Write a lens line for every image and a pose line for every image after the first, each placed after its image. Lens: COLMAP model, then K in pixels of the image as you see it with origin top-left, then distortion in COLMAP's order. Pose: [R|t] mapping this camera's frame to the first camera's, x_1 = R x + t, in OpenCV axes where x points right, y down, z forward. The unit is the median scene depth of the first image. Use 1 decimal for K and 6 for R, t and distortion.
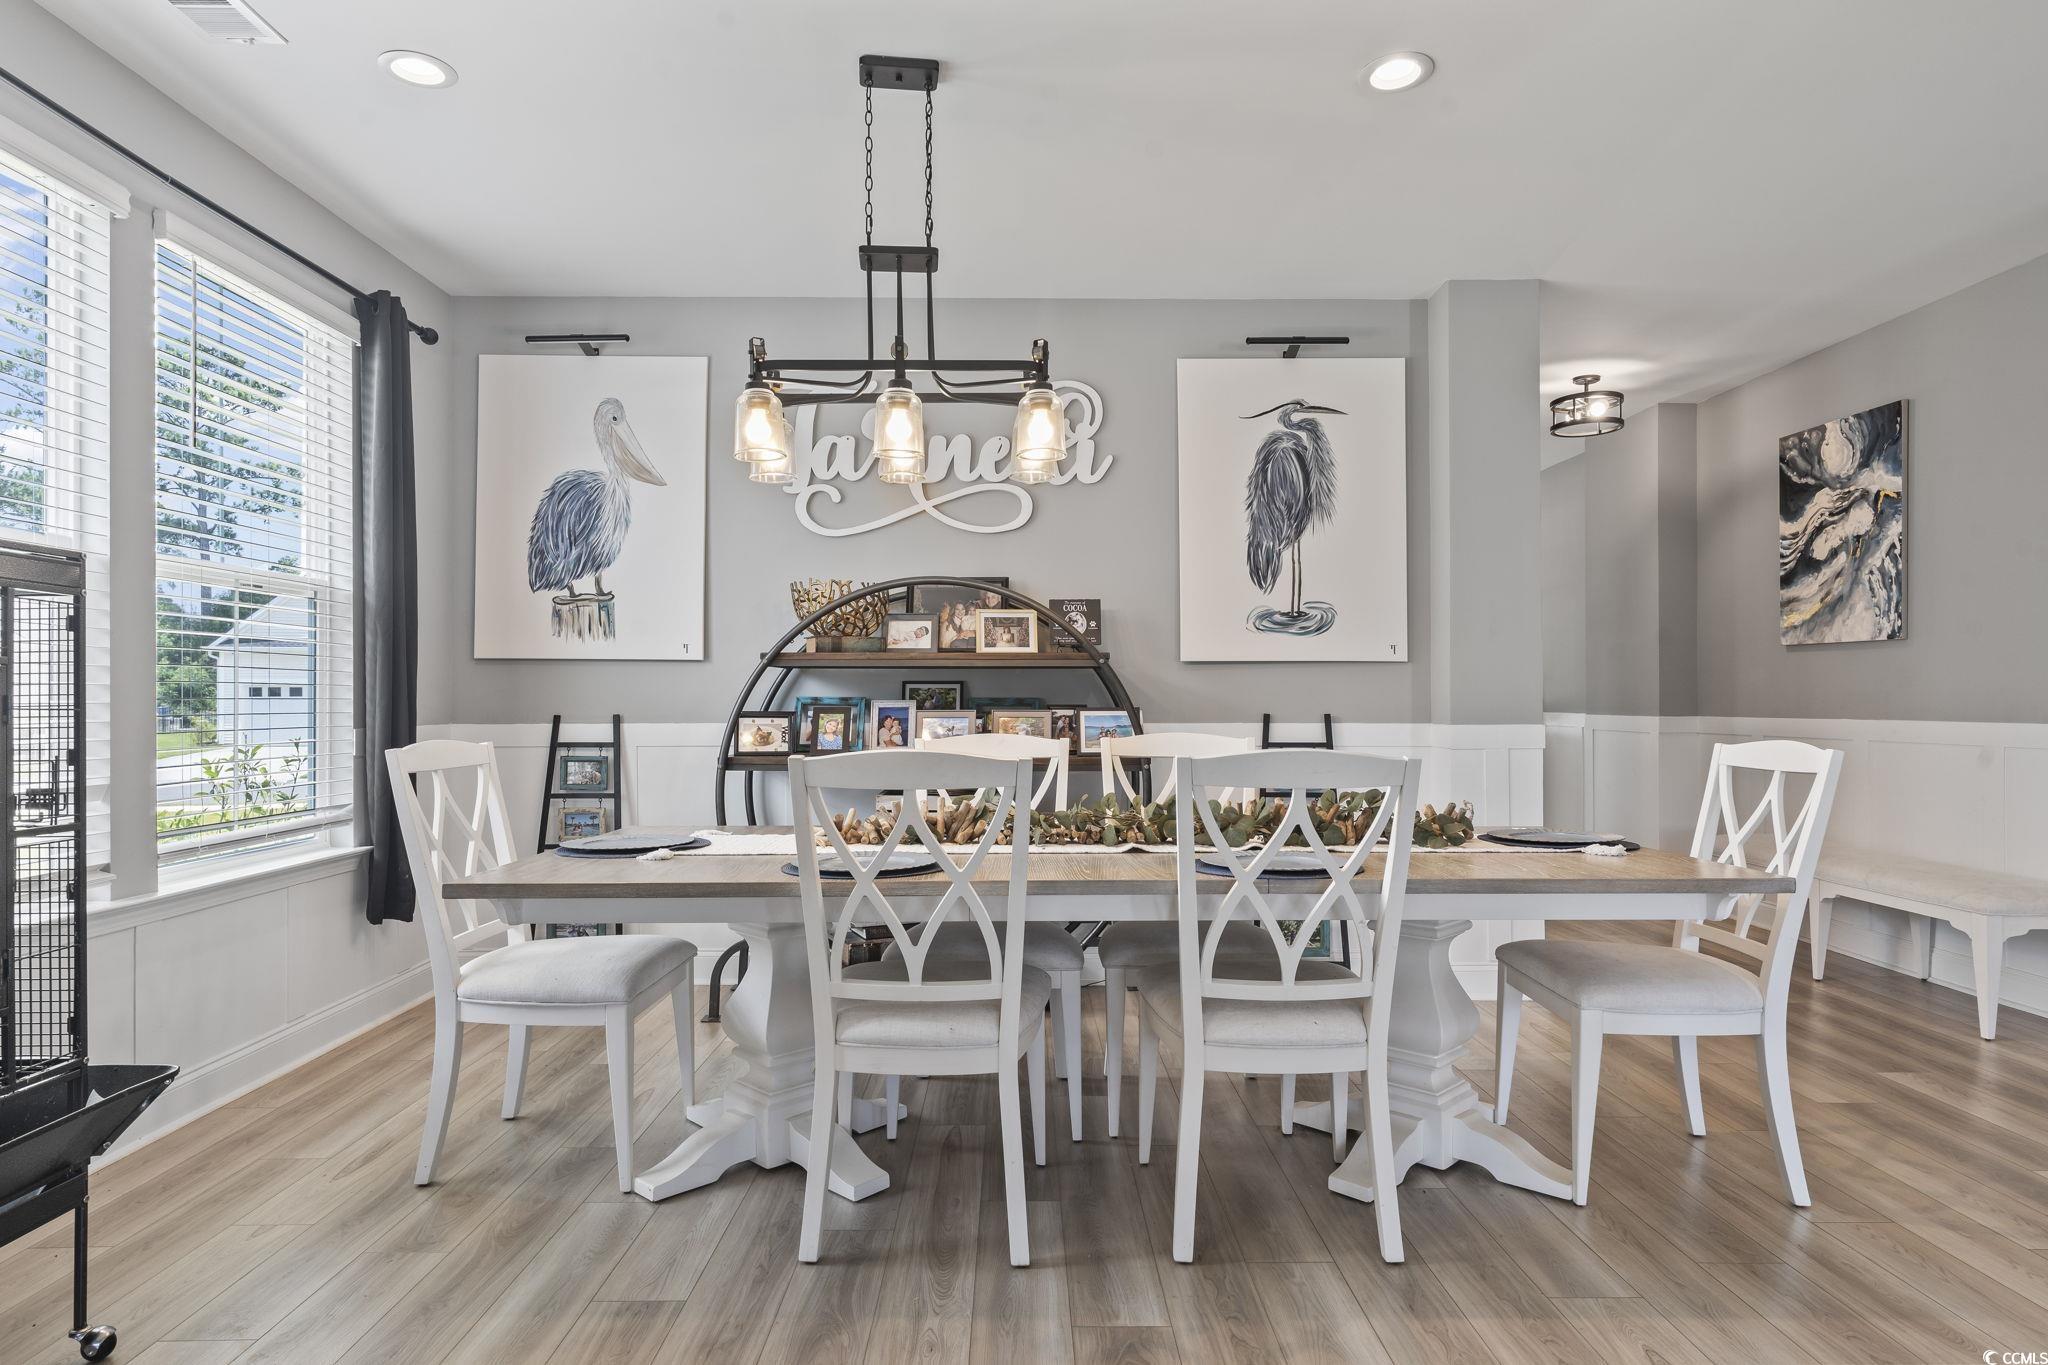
lens RADIAL K [[1134.0, 0, 1023.2], [0, 1134.0, 694.6], [0, 0, 1]] dist [0.004270, 0.001289]
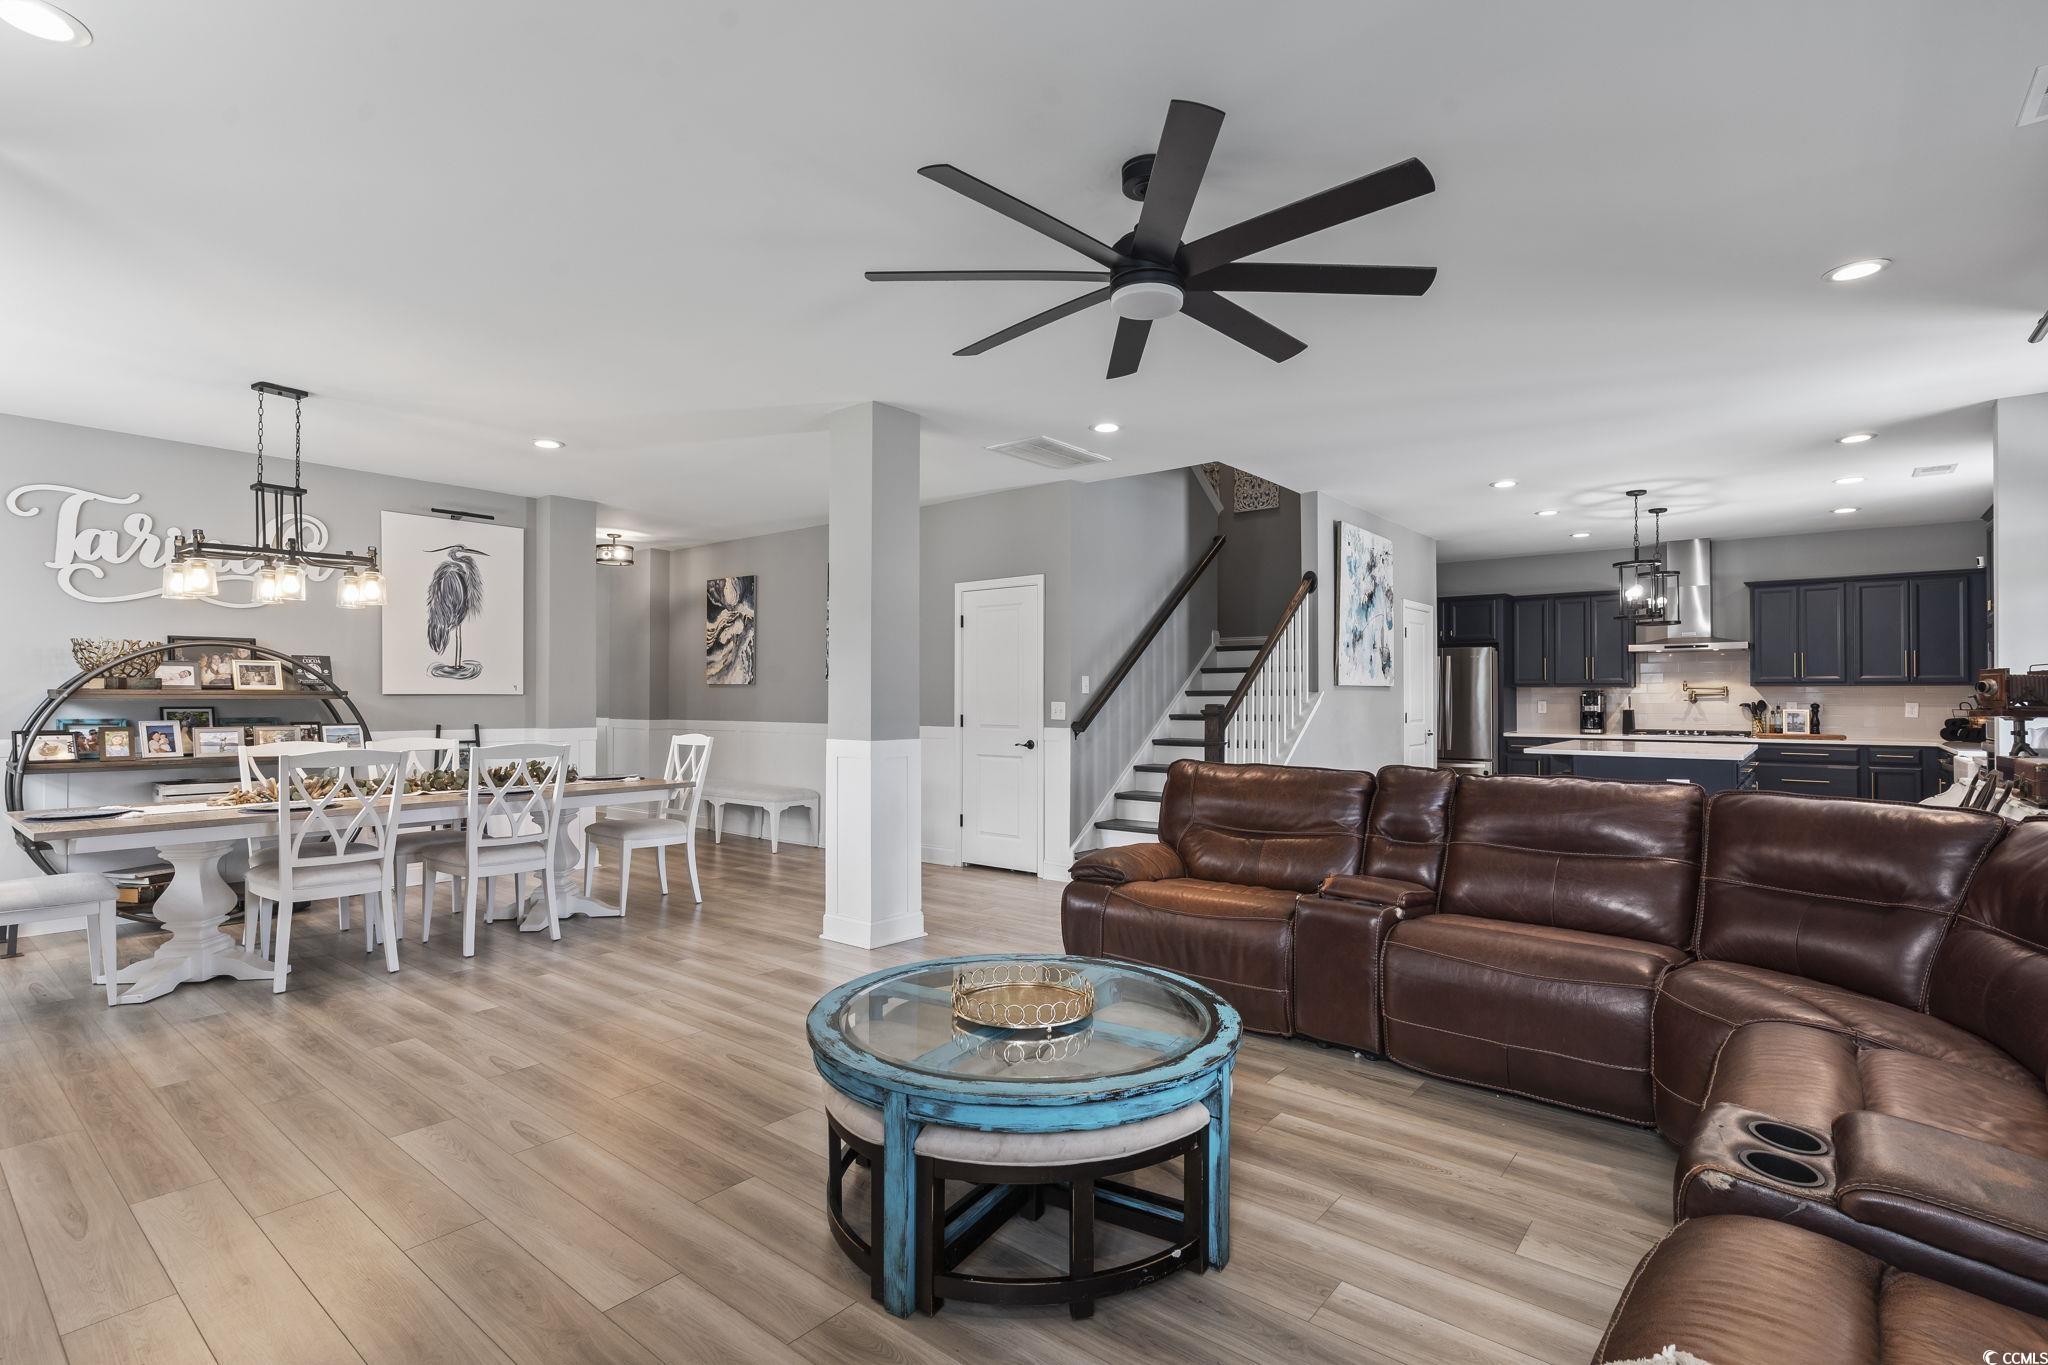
lens RADIAL K [[972.9, 0, 1015.3], [0, 972.9, 685.0], [0, 0, 1]] dist [0.002170, 0.000224]
pose [[0.640642, 0.011507, 0.767753, -0.360364], [-0.005493, 0.999931, -0.010404, -0.032912], [-0.767820, 0.002448, 0.640661, -0.618342]]
